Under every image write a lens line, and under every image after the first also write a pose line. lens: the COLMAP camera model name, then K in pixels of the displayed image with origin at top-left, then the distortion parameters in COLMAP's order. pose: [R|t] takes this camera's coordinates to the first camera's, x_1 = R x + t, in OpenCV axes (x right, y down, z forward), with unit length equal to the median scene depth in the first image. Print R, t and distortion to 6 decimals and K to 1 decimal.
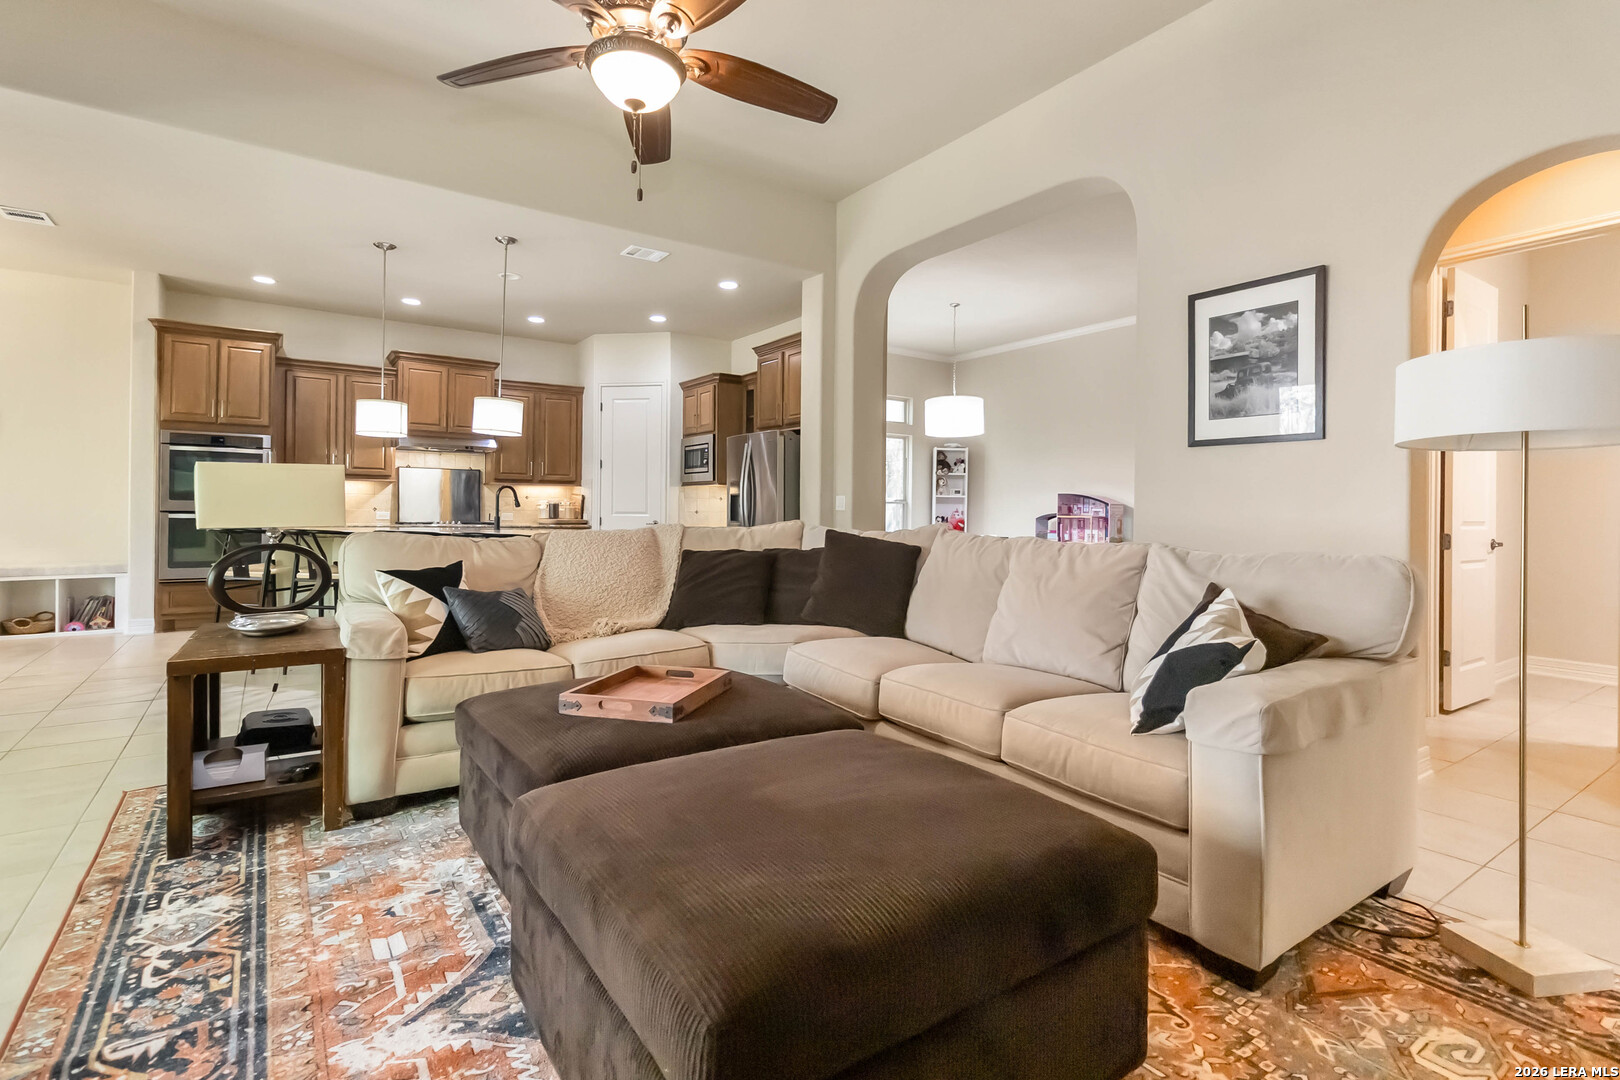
lens RADIAL K [[773.2, 0, 811.6], [0, 773.2, 507.2], [0, 0, 1]] dist [0.000754, 0.000190]
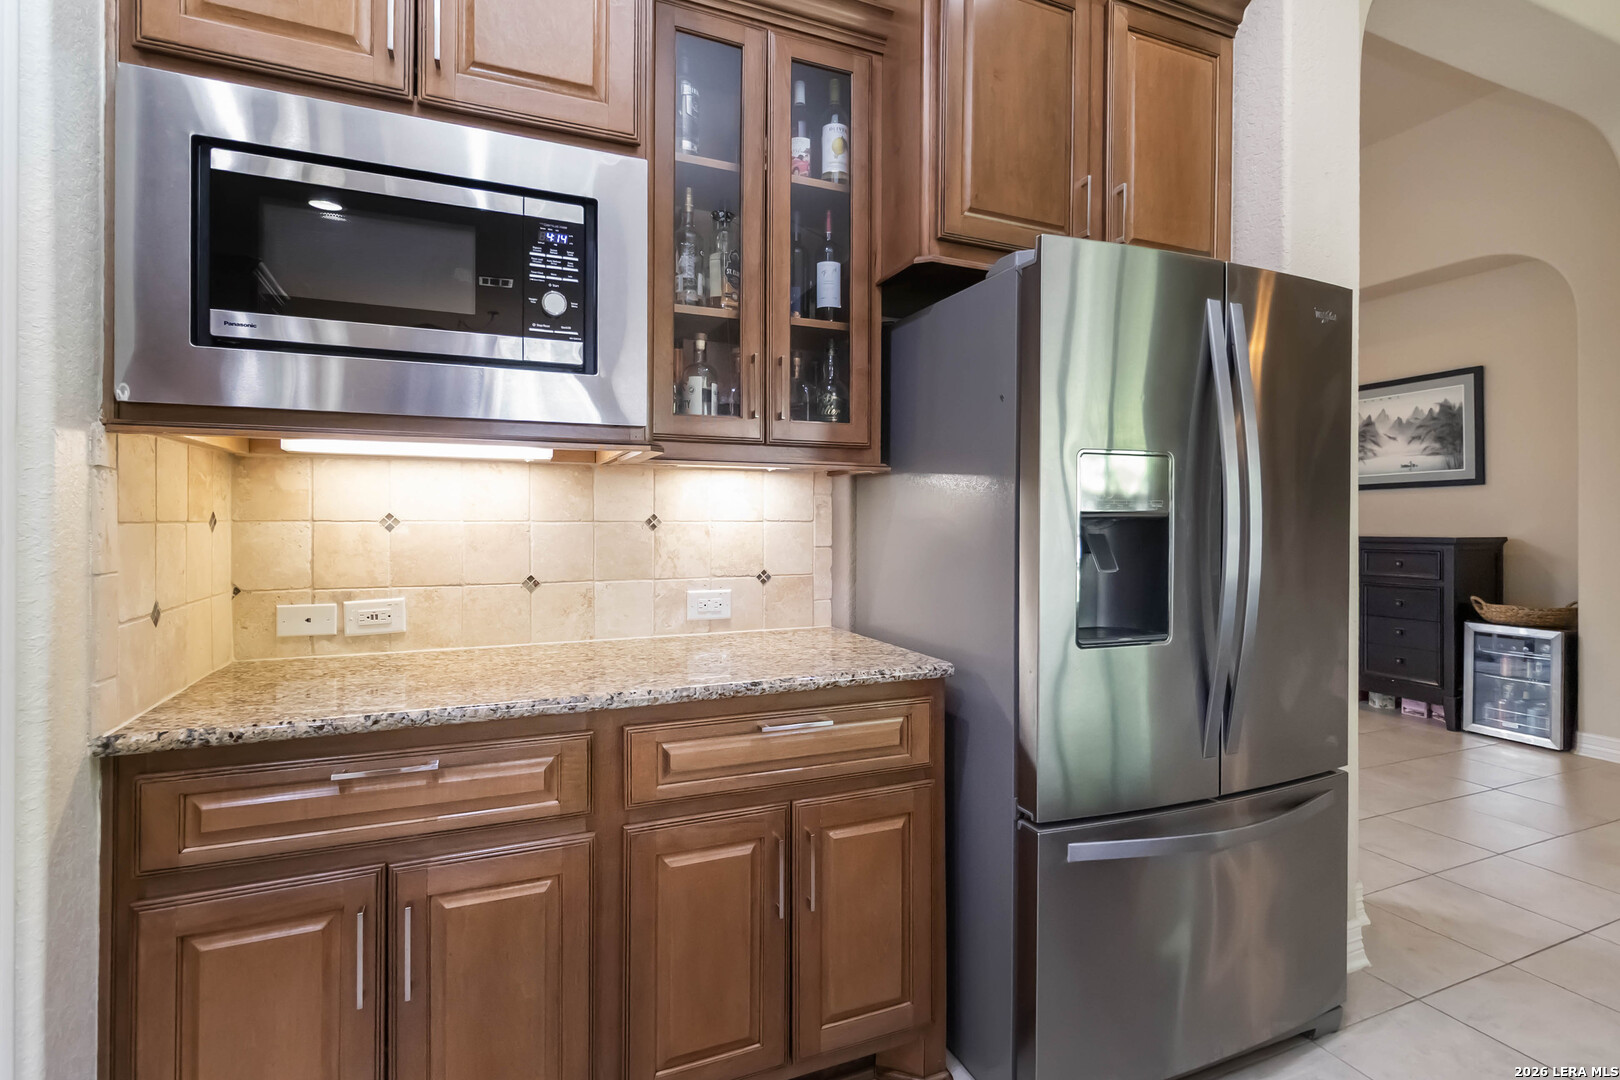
lens RADIAL K [[765.6, 0, 820.5], [0, 765.6, 503.7], [0, 0, 1]] dist [-0.000389, 0.001779]
pose [[0.206263, 0.007585, 0.978467, -0.637204], [-0.005291, 0.999964, -0.006636, -0.034748], [-0.978482, -0.003808, 0.206295, 2.038223]]
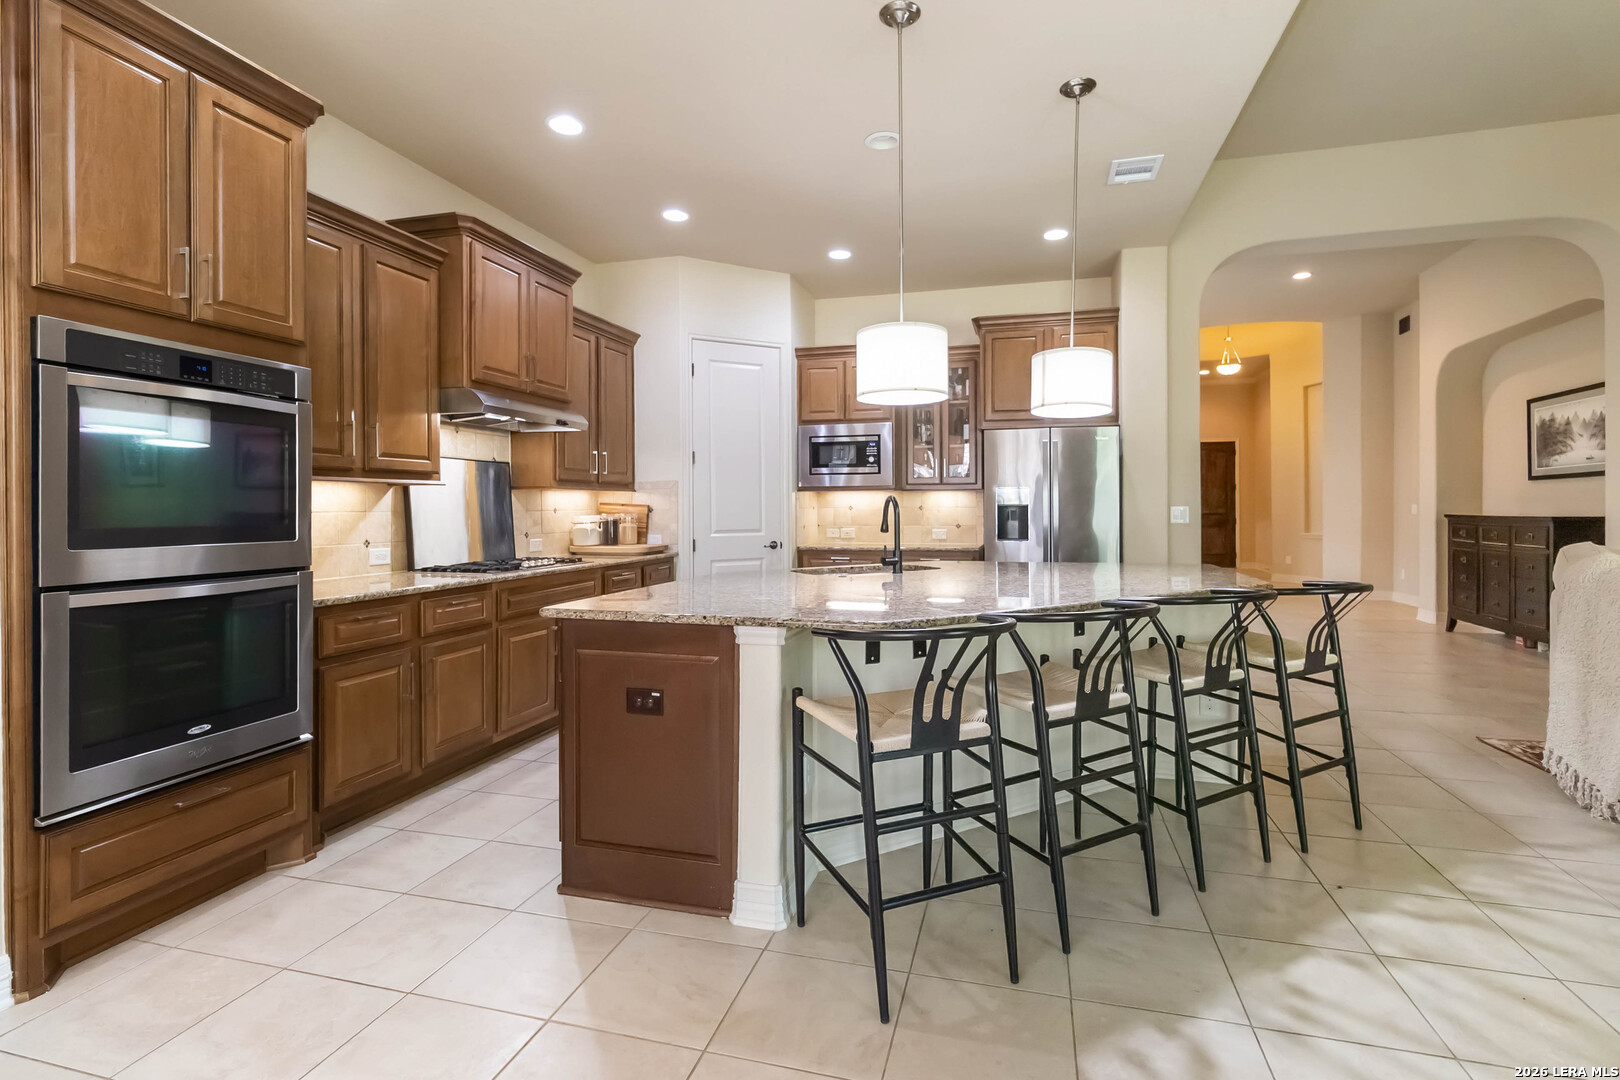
lens RADIAL K [[761.6, 0, 821.7], [0, 761.6, 512.0], [0, 0, 1]] dist [0.002279, 0.000511]
pose [[0.767808, -0.018994, 0.640399, -1.441674], [0.010622, 0.999800, 0.016918, -0.047450], [-0.640592, -0.006187, 0.767856, 1.047559]]
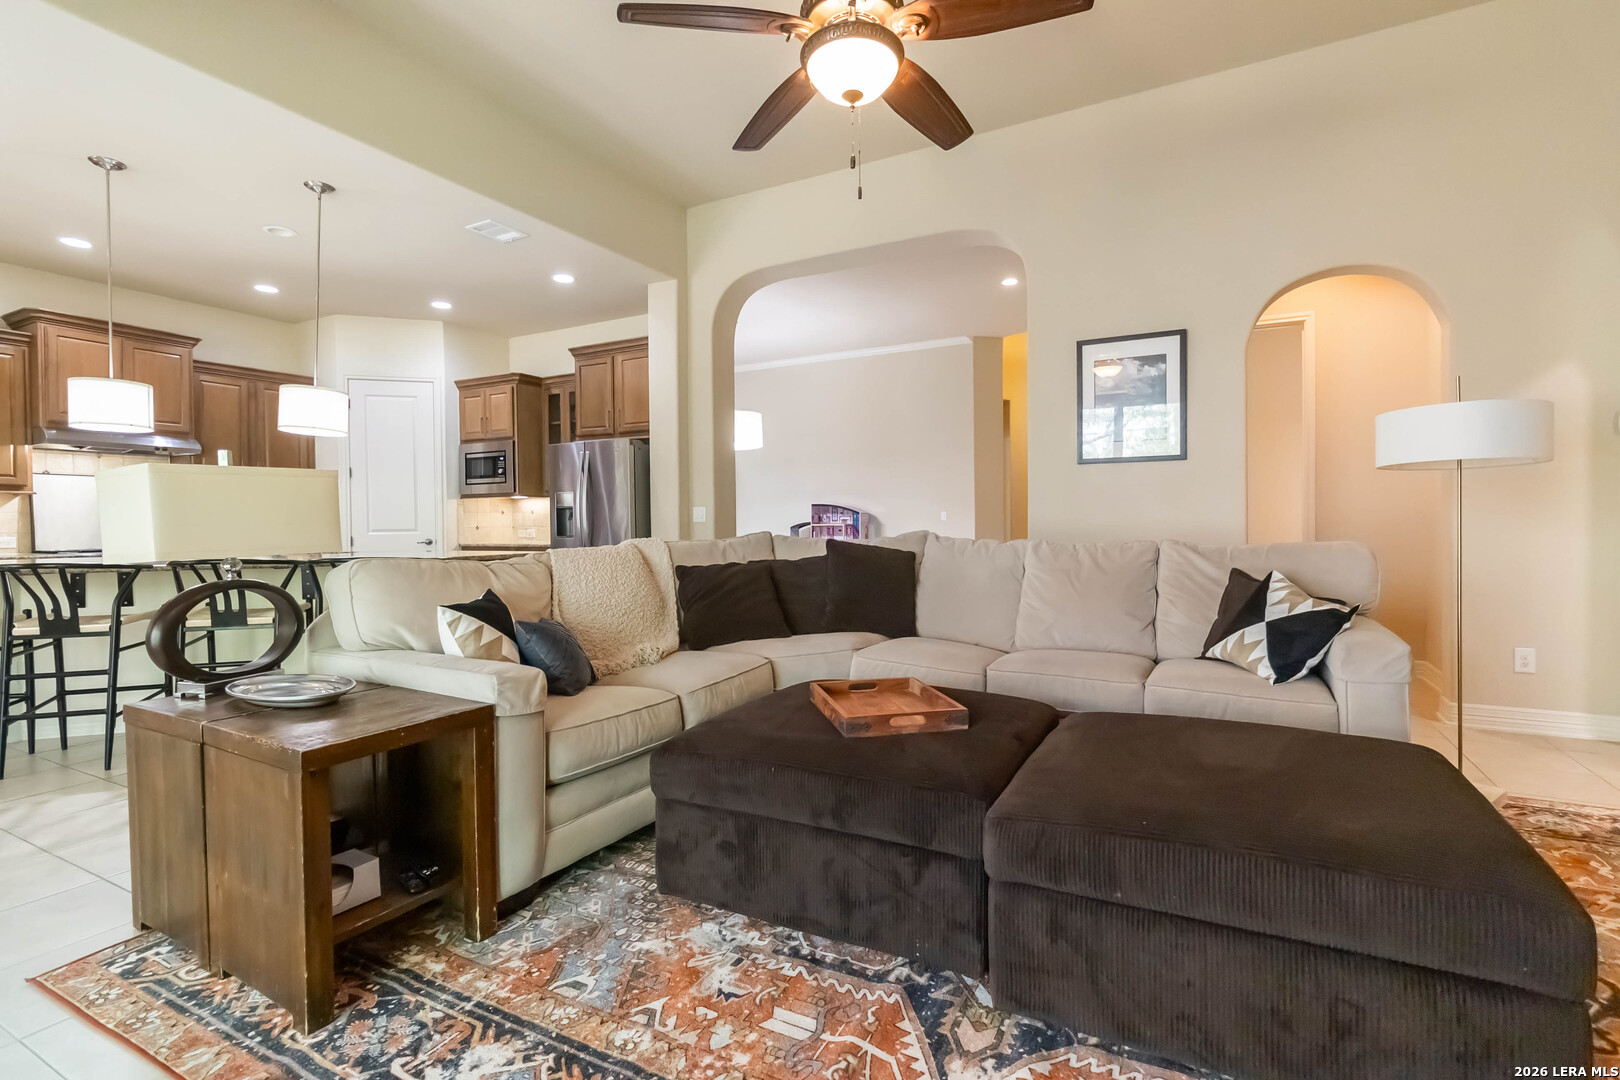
lens RADIAL K [[752.6, 0, 819.0], [0, 752.6, 531.1], [0, 0, 1]] dist [0.002154, 0.000356]
pose [[0.890312, -0.024412, 0.454697, -0.464396], [0.016949, 0.999647, 0.020483, -0.002588], [-0.455036, -0.010530, 0.890411, 0.122658]]
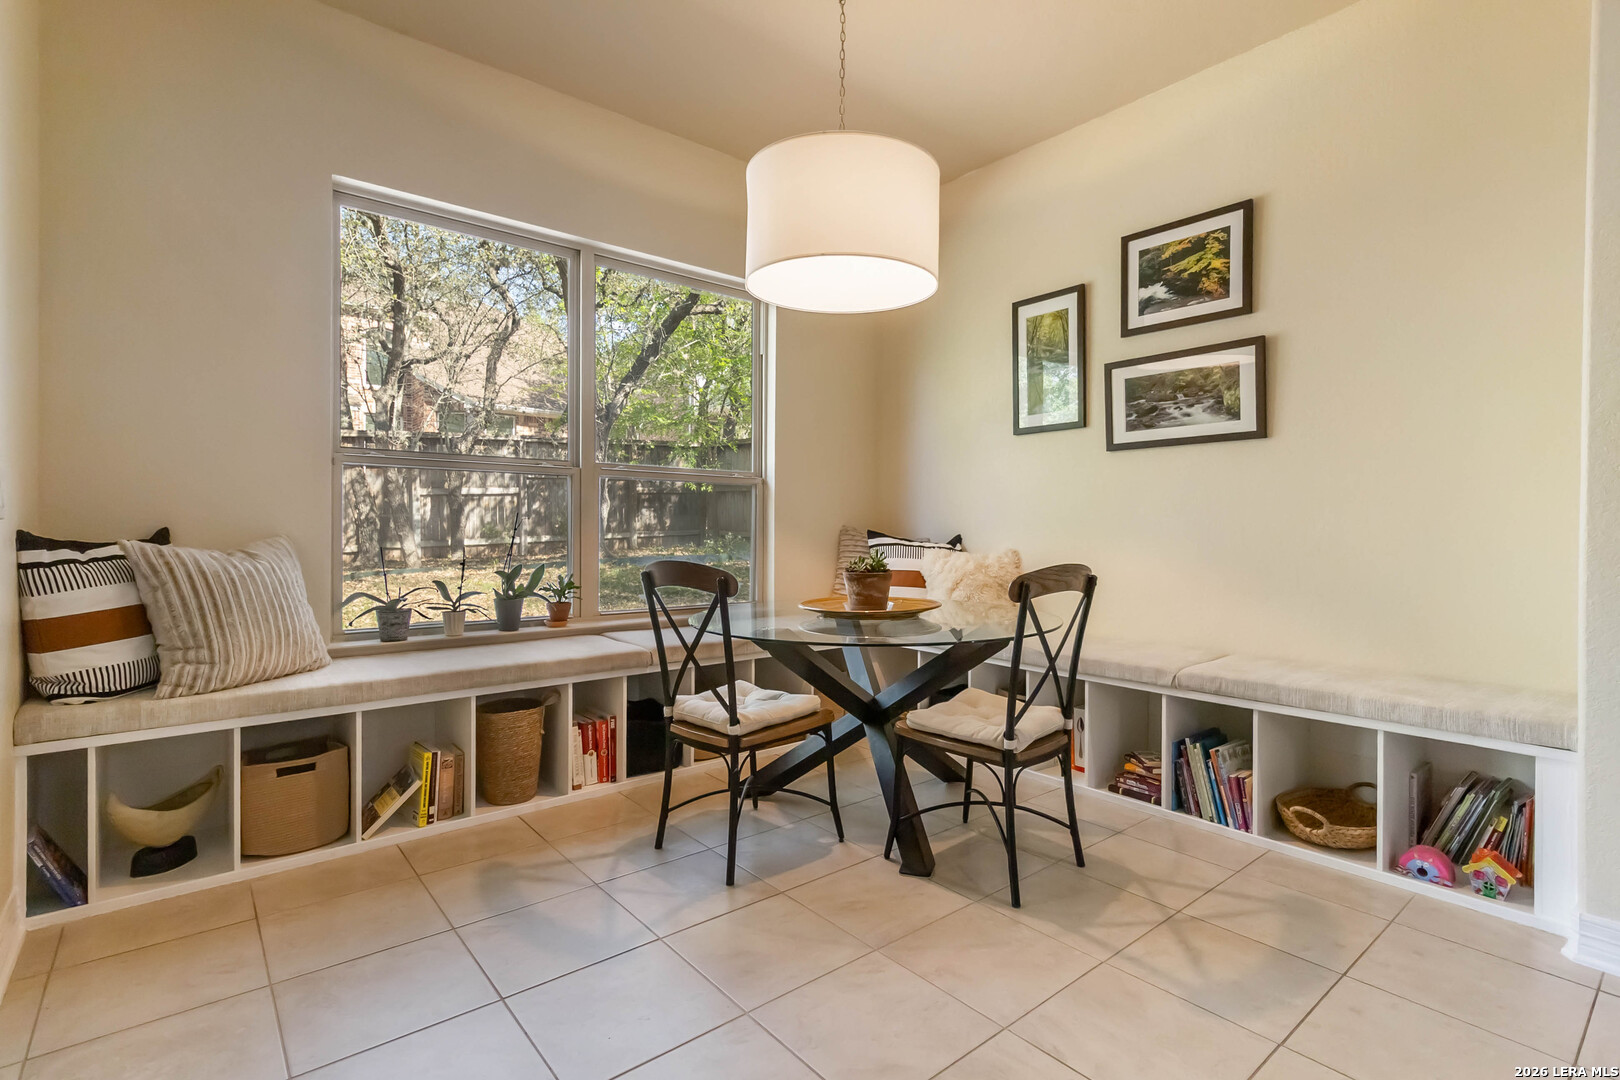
lens RADIAL K [[758.5, 0, 825.8], [0, 758.5, 520.8], [0, 0, 1]] dist [-0.000144, 0.000076]
pose [[0.077408, -0.012423, -0.996922, -1.086685], [-0.002494, 0.999917, -0.012654, -0.008660], [0.996996, 0.003466, 0.077370, 1.221068]]
